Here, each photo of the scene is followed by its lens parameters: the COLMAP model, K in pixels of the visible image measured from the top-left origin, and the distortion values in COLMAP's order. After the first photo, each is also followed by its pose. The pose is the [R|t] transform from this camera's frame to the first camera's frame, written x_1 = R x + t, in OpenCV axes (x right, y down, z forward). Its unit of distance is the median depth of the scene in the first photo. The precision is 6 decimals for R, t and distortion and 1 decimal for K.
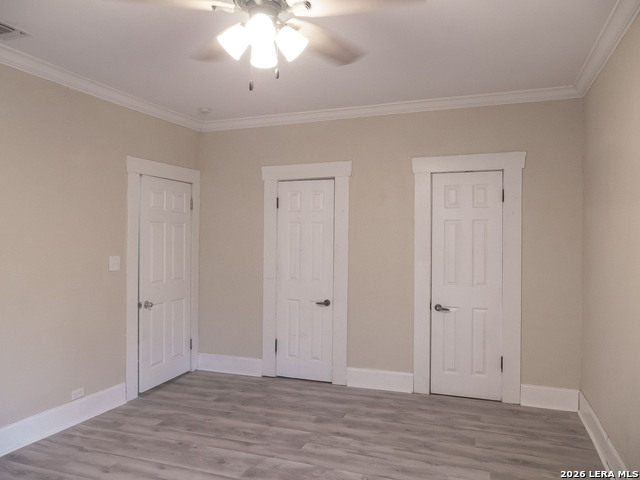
lens RADIAL K [[455.5, 0, 317.9], [0, 455.5, 236.8], [0, 0, 1]] dist [-0.024483, 0.004893]
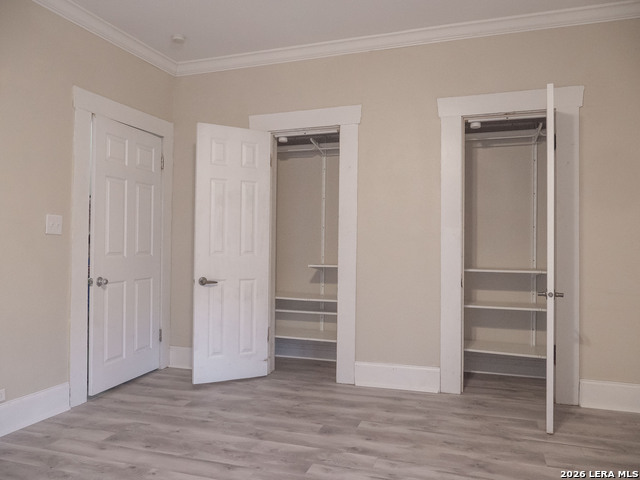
lens RADIAL K [[455.5, 0, 317.9], [0, 455.5, 236.8], [0, 0, 1]] dist [-0.024483, 0.004893]
pose [[0.999547, 0.000292, 0.030103, -0.031849], [-0.000157, 0.999990, -0.004497, 0.084216], [-0.030104, 0.004490, 0.999537, 0.238921]]
